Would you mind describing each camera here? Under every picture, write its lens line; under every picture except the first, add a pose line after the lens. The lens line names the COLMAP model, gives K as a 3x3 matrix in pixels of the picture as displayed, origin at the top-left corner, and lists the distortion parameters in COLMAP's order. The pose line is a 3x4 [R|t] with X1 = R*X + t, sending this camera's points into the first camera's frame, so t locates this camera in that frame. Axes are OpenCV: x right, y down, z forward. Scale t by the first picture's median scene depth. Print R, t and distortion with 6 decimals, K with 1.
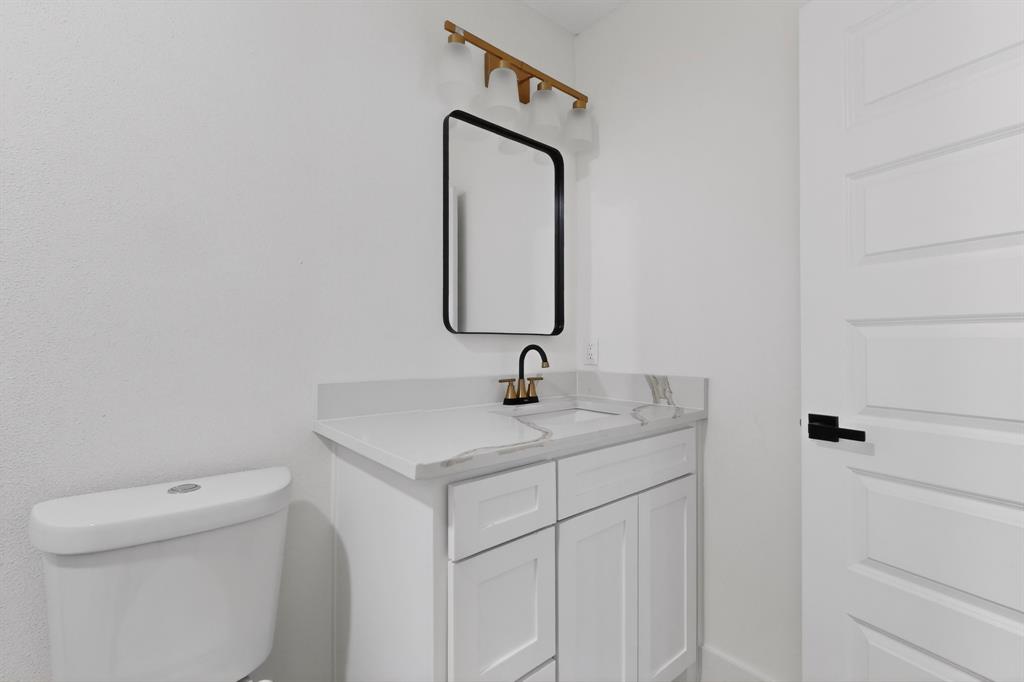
lens RADIAL K [[445.0, 0, 512.0], [0, 445.0, 341.0], [0, 0, 1]] dist [-0.001940, -0.000074]
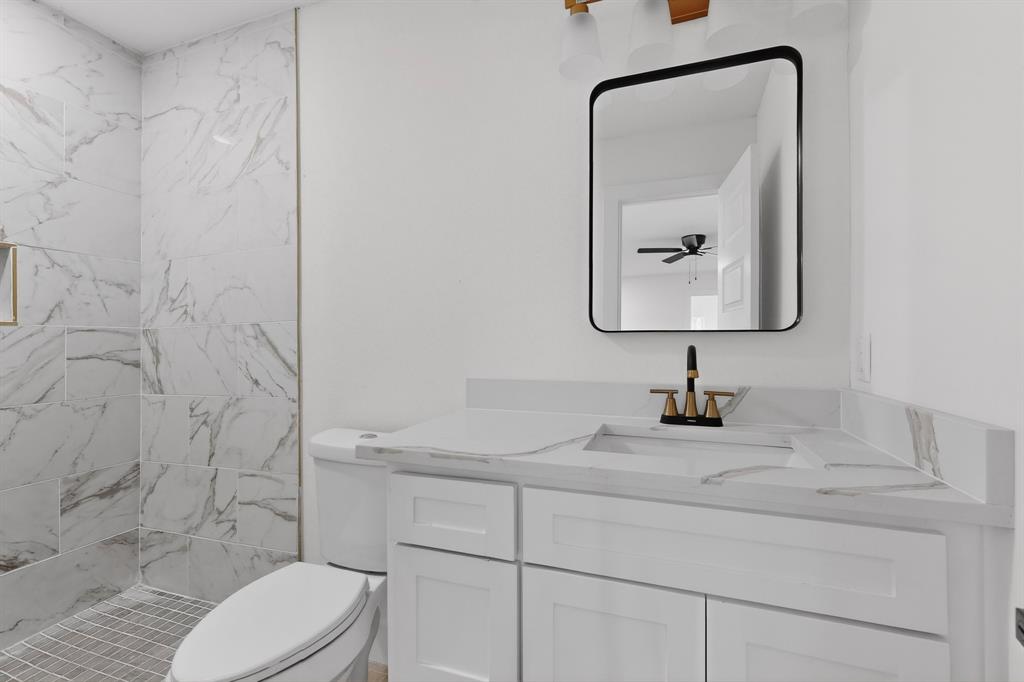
lens RADIAL K [[428.0, 0, 514.7], [0, 428.0, 345.6], [0, 0, 1]] dist [0.006518, 0.000102]
pose [[0.514516, 0.001803, -0.857479, 0.496765], [0.006475, 0.999961, 0.005988, 0.000941], [0.857456, -0.008633, 0.514484, 0.374210]]
